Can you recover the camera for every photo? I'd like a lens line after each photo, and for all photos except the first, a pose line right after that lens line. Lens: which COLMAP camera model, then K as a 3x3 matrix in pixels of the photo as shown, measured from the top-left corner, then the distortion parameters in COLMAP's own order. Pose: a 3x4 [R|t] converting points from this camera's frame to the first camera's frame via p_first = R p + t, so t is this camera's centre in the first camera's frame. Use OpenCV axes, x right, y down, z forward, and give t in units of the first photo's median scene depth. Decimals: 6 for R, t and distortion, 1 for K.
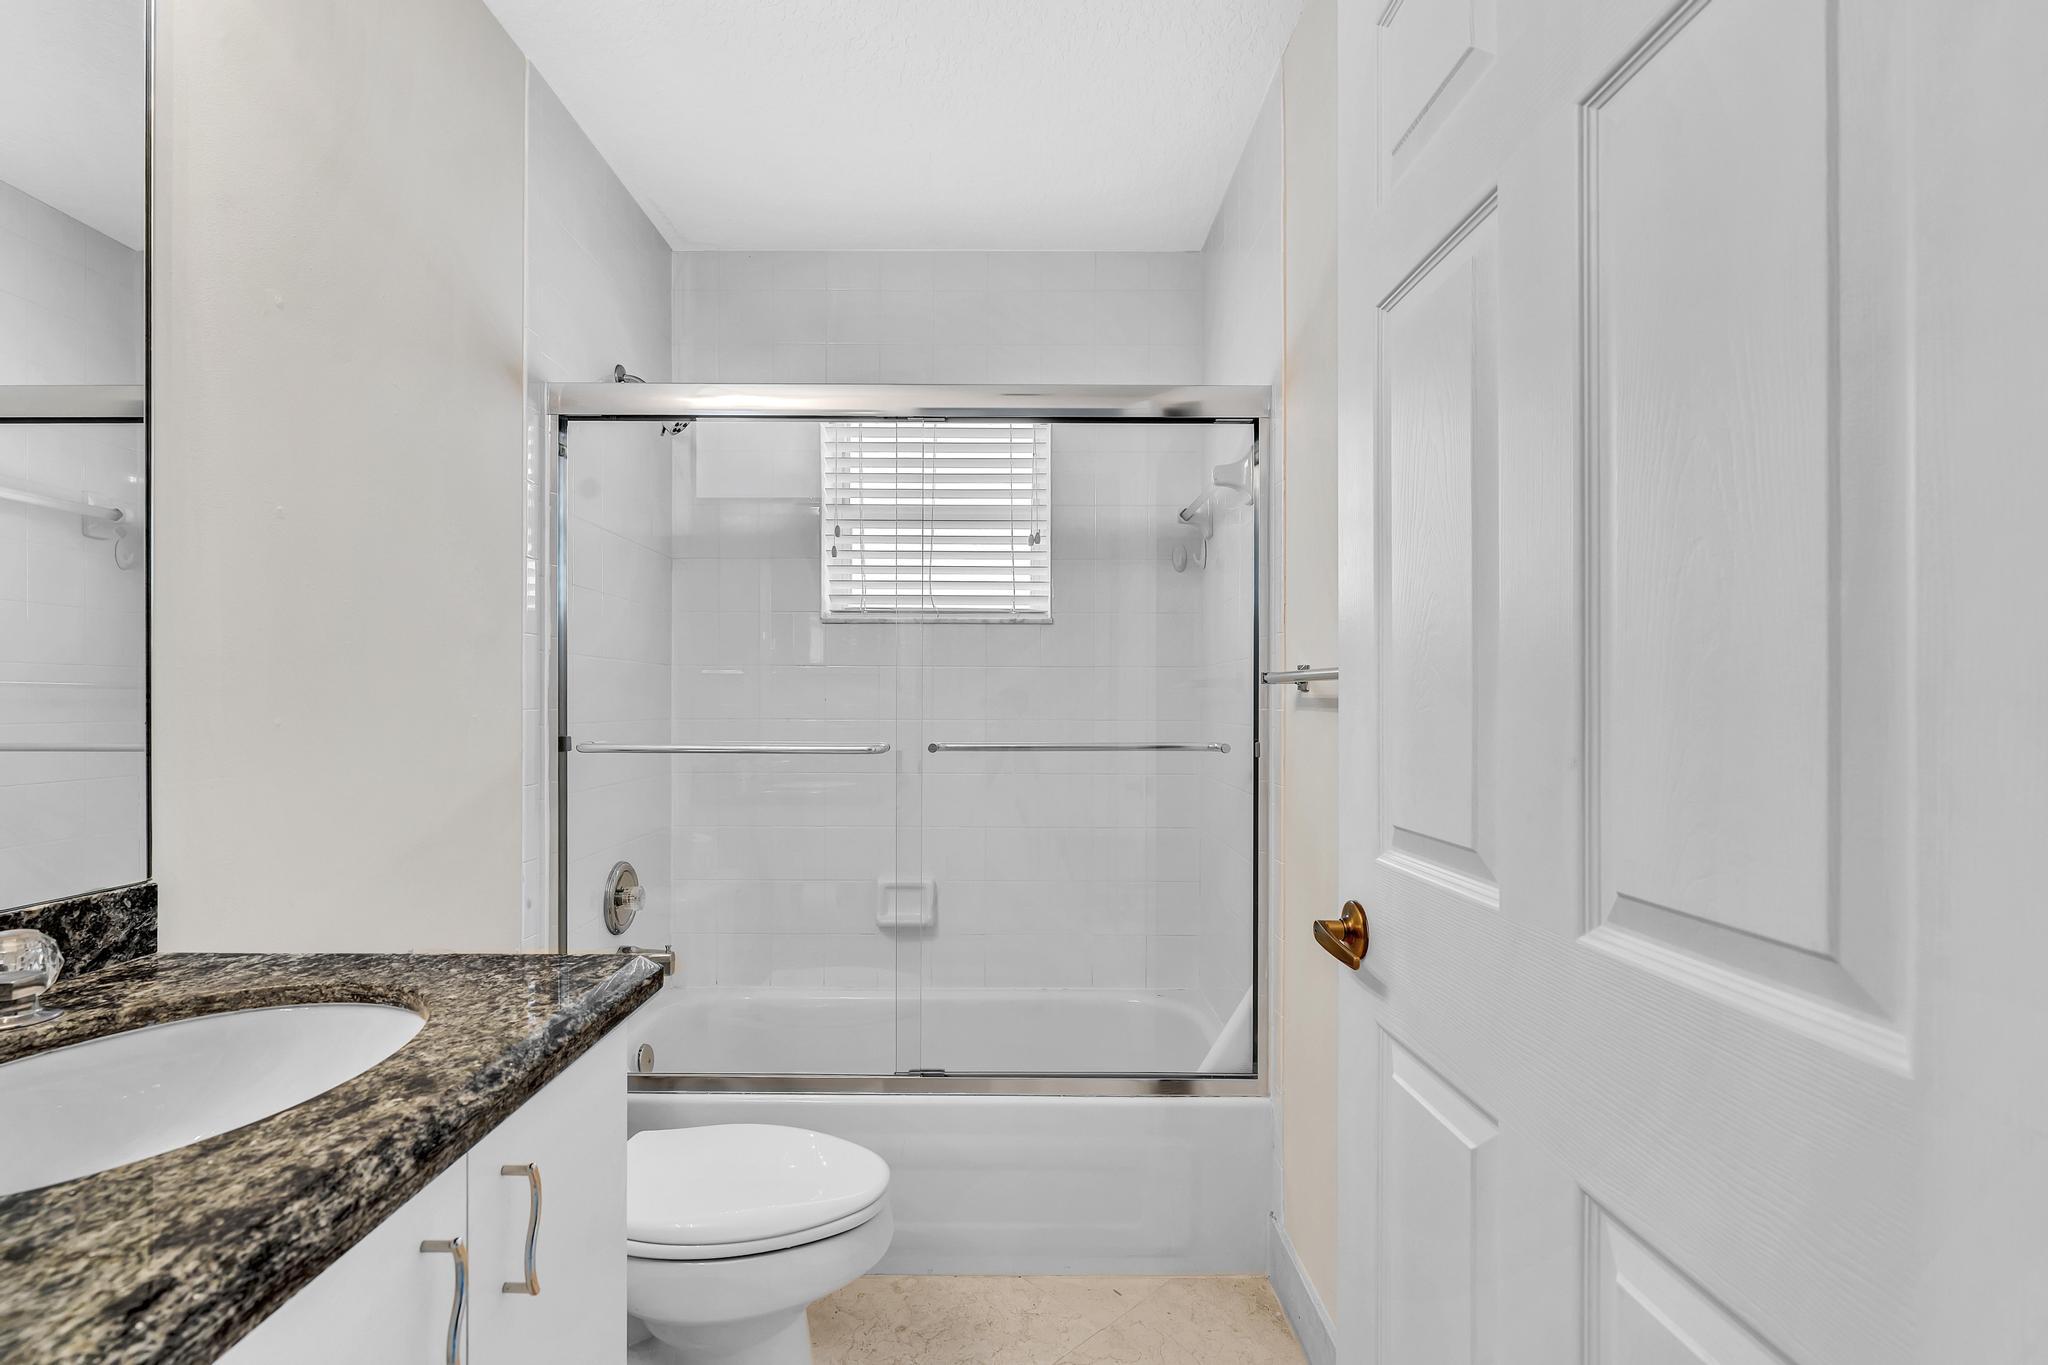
lens RADIAL K [[953.4, 0, 1019.1], [0, 953.4, 690.9], [0, 0, 1]] dist [-0.004929, 0.003646]
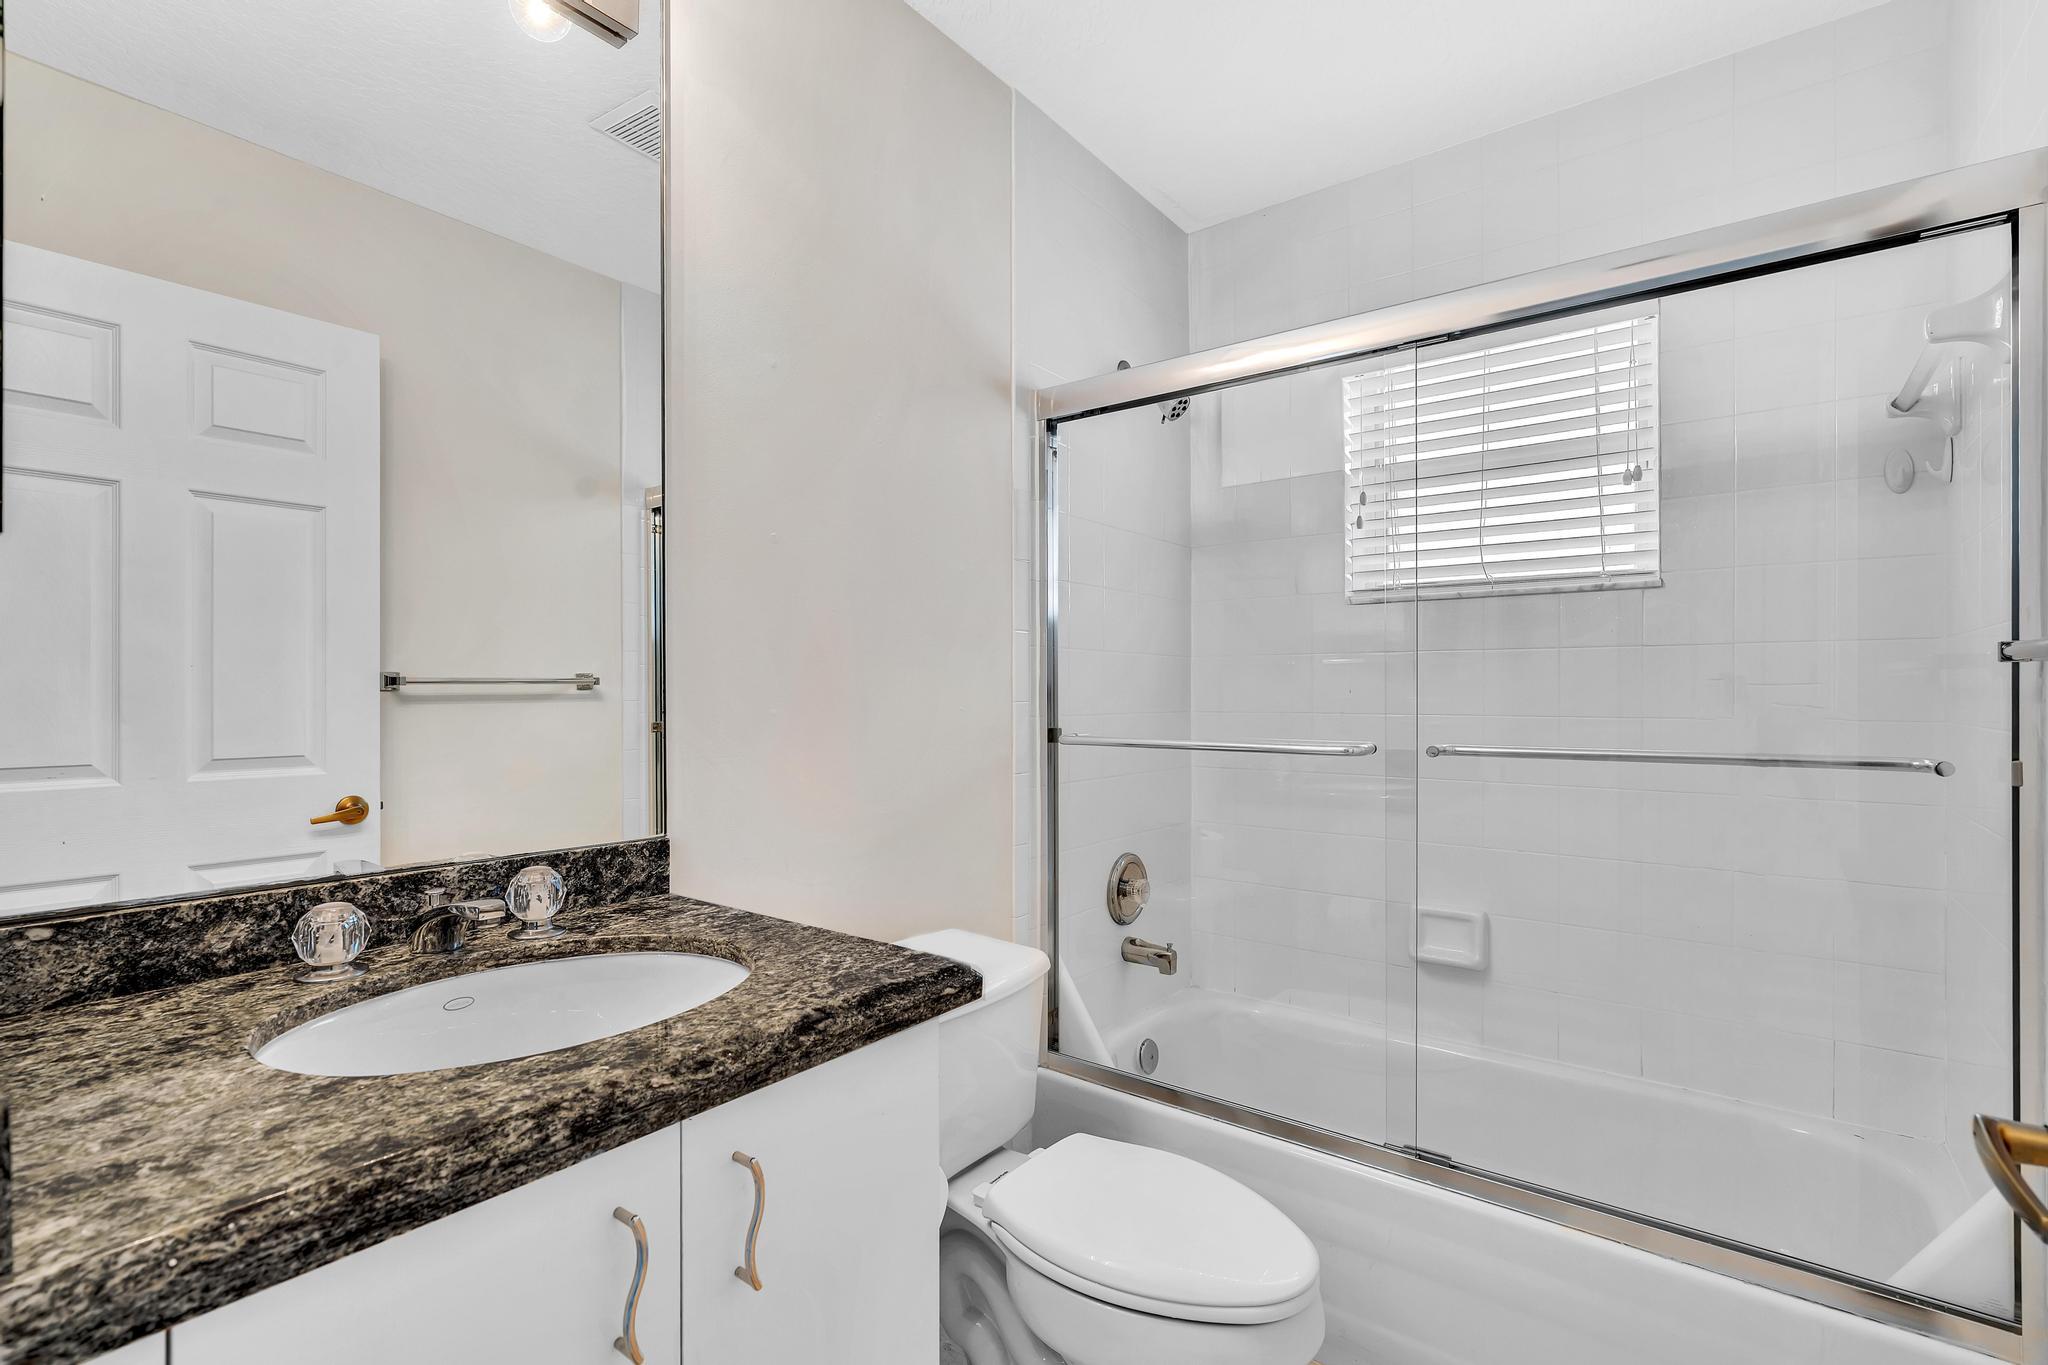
lens RADIAL K [[953.4, 0, 1012.0], [0, 953.4, 687.4], [0, 0, 1]] dist [-0.004929, 0.003646]
pose [[0.783305, -0.006020, -0.621609, 0.257975], [0.009186, 0.999956, 0.001891, 0.001970], [0.621570, -0.007192, 0.783326, 0.306294]]
